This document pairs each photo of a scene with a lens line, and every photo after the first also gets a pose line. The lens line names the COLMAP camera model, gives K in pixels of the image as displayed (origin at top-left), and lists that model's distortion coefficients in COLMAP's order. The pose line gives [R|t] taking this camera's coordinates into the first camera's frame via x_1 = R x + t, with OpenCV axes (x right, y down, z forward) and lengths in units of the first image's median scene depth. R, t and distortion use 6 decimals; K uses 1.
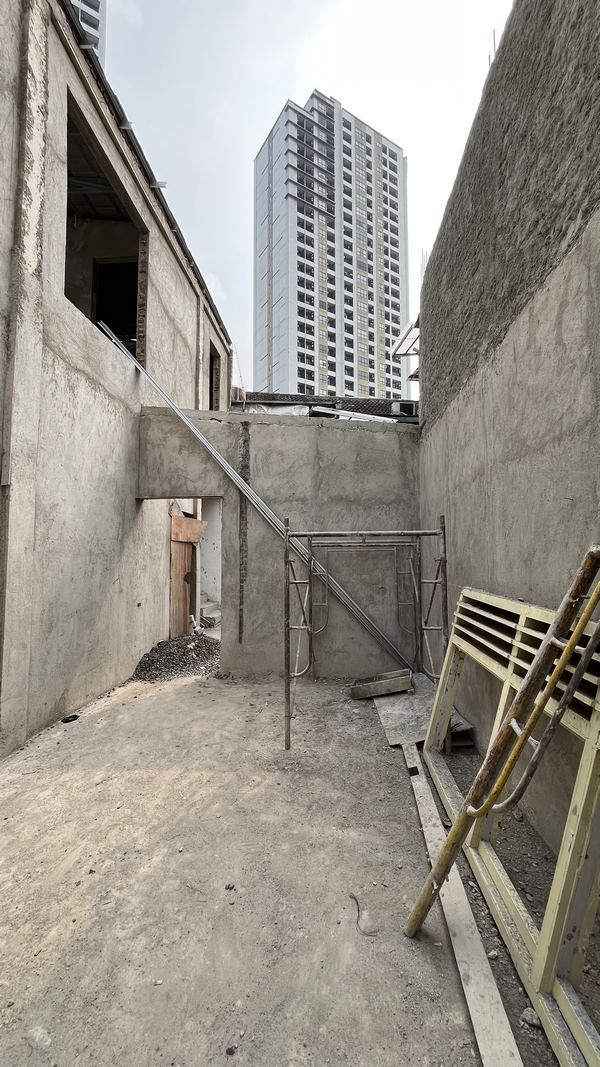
lens RADIAL K [[430.5, 0, 301.2], [0, 430.5, 531.7], [0, 0, 1]] dist [-0.002371, -0.000085]
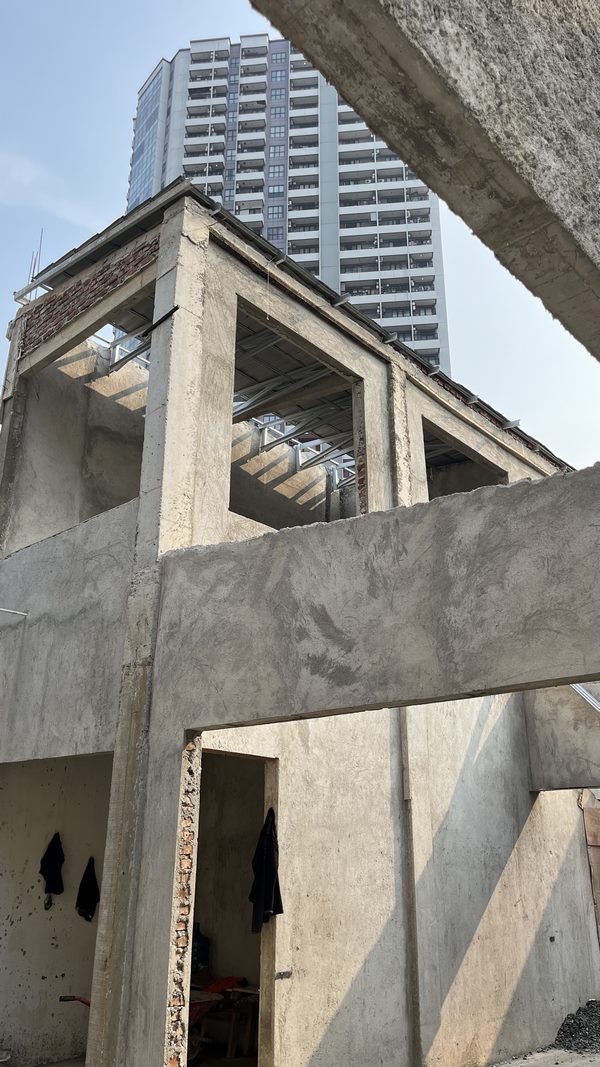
lens RADIAL K [[801.0, 0, 298.7], [0, 801.0, 541.7], [0, 0, 1]] dist [0.083941, -0.110956]
pose [[0.786533, -0.219273, -0.577308, 0.254674], [0.028577, 0.946761, -0.320666, -0.045626], [0.616887, 0.235716, 0.750925, -0.518674]]
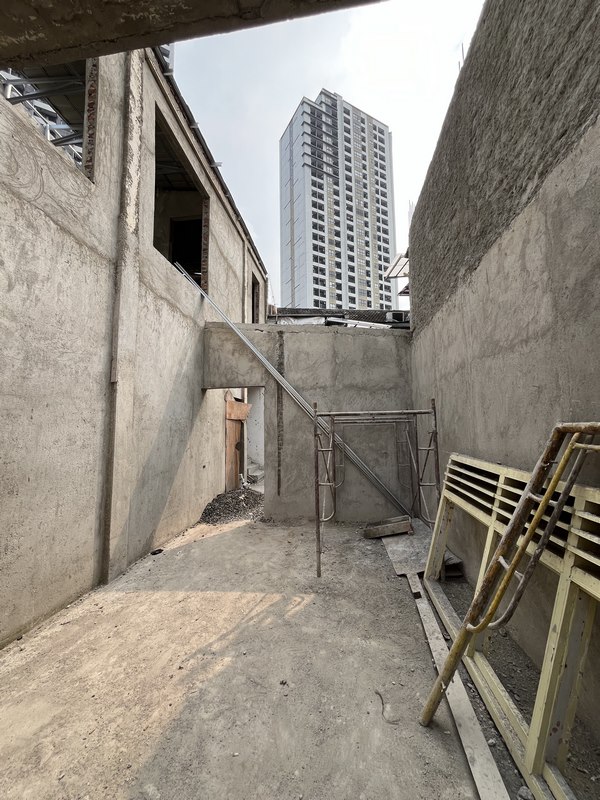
lens RADIAL K [[322.7, 0, 300.9], [0, 322.7, 398.7], [0, 0, 1]] dist [-0.002326, -0.000096]
pose [[0.998564, -0.015699, -0.051227, -0.016514], [0.013920, 0.999294, -0.034895, -0.005178], [0.051739, 0.034132, 0.998077, -0.007446]]
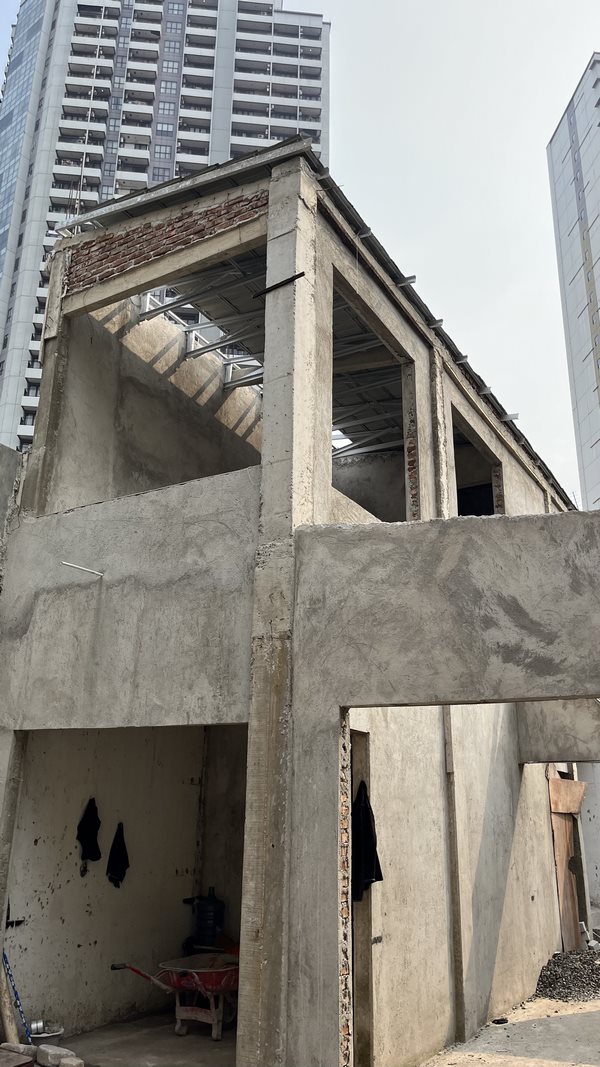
lens RADIAL K [[801.3, 0, 306.6], [0, 801.3, 539.8], [0, 0, 1]] dist [0.081407, -0.108203]
pose [[0.898599, -0.128990, -0.419383, -0.024865], [0.011049, 0.962161, -0.272258, -0.071919], [0.438633, 0.240017, 0.866022, -0.709837]]
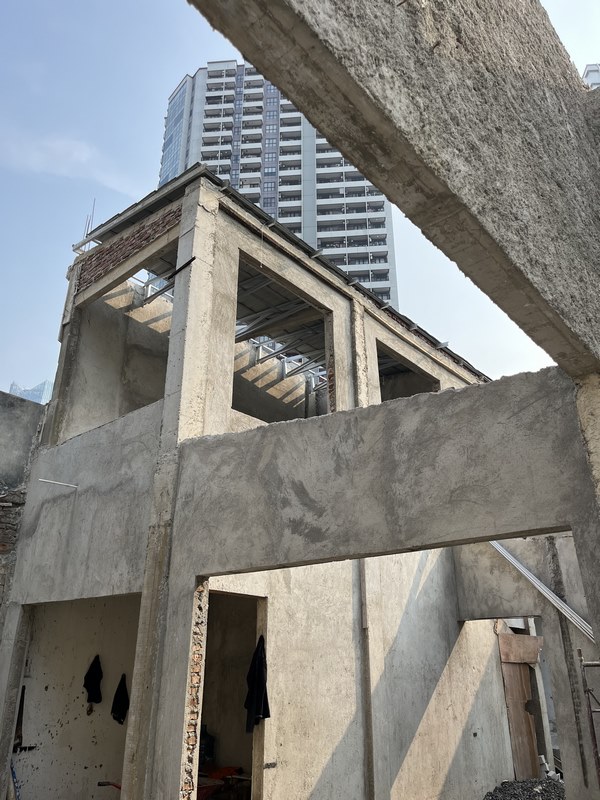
lens RADIAL K [[600.7, 0, 299.2], [0, 600.7, 404.9], [0, 0, 1]] dist [0.083372, -0.112708]
pose [[0.800034, -0.239396, -0.550123, 0.259899], [0.032450, 0.932865, -0.358762, -0.048952], [0.599077, 0.269171, 0.754092, -0.519687]]
